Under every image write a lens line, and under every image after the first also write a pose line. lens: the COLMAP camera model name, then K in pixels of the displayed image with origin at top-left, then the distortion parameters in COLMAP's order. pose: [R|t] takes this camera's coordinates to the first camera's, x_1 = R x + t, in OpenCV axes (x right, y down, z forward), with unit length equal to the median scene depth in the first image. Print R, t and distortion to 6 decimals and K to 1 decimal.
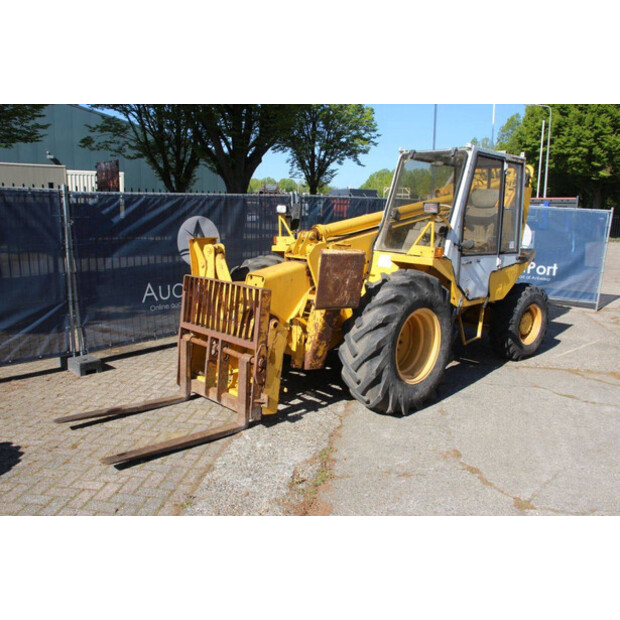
lens RADIAL K [[527.0, 0, 311.9], [0, 527.0, 317.3], [0, 0, 1]] dist [-0.123070, 0.111425]
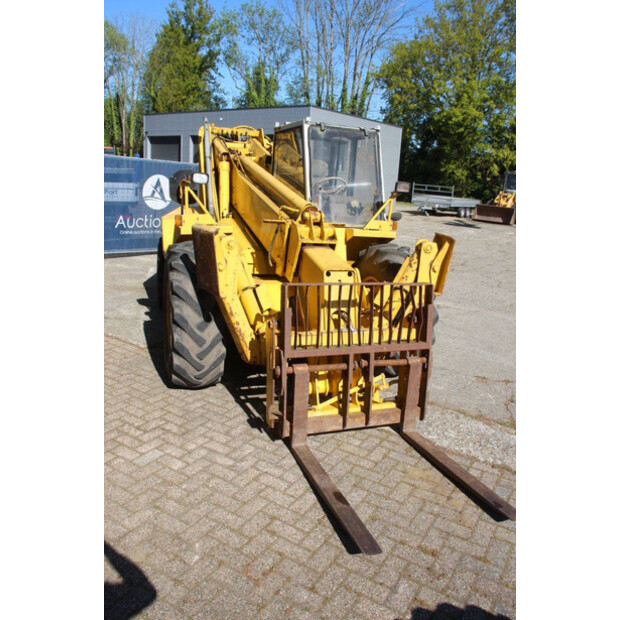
lens RADIAL K [[503.5, 0, 316.0], [0, 503.5, 323.4], [0, 0, 1]] dist [-0.126290, 0.079415]
pose [[0.409663, -0.246643, 0.878262, -0.853014], [0.117580, 0.969002, 0.217280, -0.177551], [-0.904628, 0.014254, 0.425965, 0.699000]]
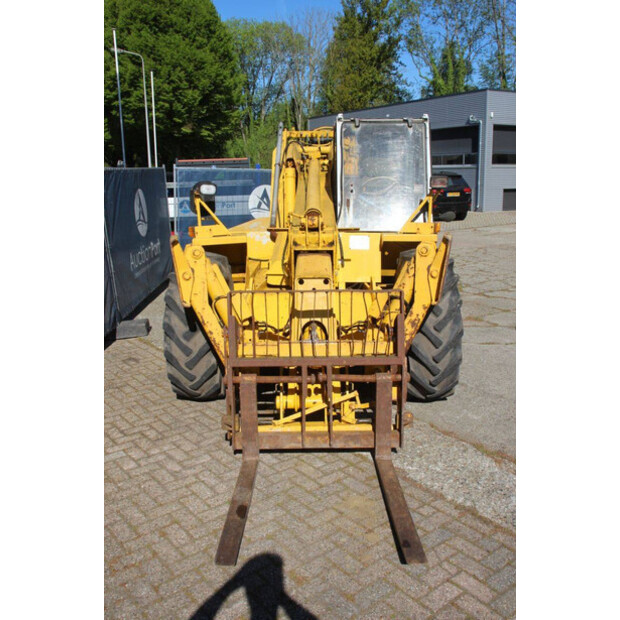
lens RADIAL K [[587.1, 0, 314.4], [0, 587.1, 321.4], [0, 0, 1]] dist [-0.046572, 0.000000]
pose [[0.698637, -0.198984, 0.687249, -0.726276], [0.163790, 0.979520, 0.117104, -0.119136], [-0.696476, 0.030751, 0.716921, 0.374388]]
